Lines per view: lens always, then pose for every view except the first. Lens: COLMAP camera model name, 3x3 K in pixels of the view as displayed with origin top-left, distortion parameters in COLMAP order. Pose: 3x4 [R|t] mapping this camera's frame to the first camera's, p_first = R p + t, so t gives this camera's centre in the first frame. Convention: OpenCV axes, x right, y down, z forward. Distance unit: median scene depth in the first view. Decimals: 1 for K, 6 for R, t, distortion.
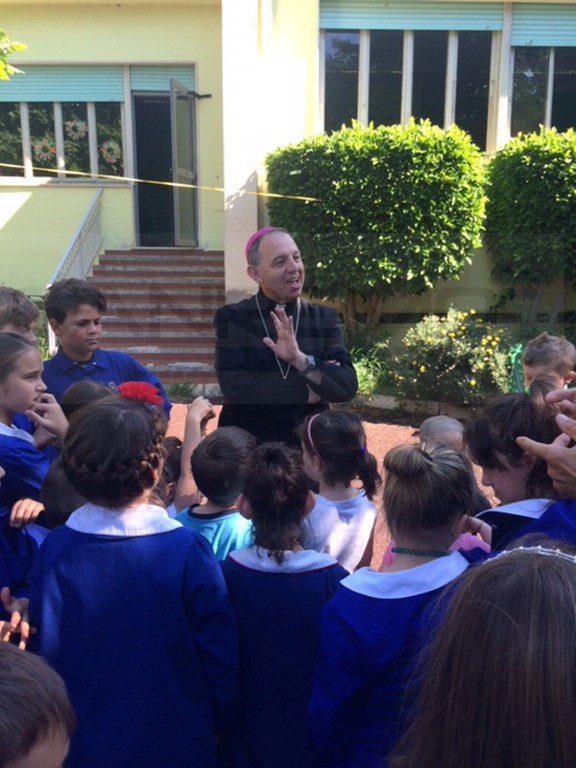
lens RADIAL K [[650.5, 0, 288.1], [0, 650.5, 384.7], [0, 0, 1]] dist [0.000594, -0.001718]
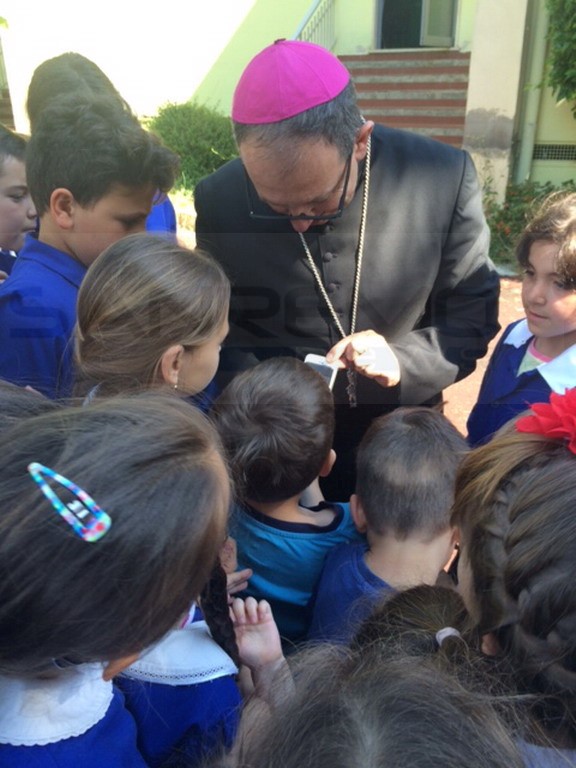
lens RADIAL K [[650.5, 0, 288.1], [0, 650.5, 383.7], [0, 0, 1]] dist [0.000594, -0.001718]
pose [[0.905656, 0.166022, -0.390158, 0.049464], [-0.059139, 0.960622, 0.271491, -0.030868], [0.419868, -0.222804, 0.879812, 0.174134]]
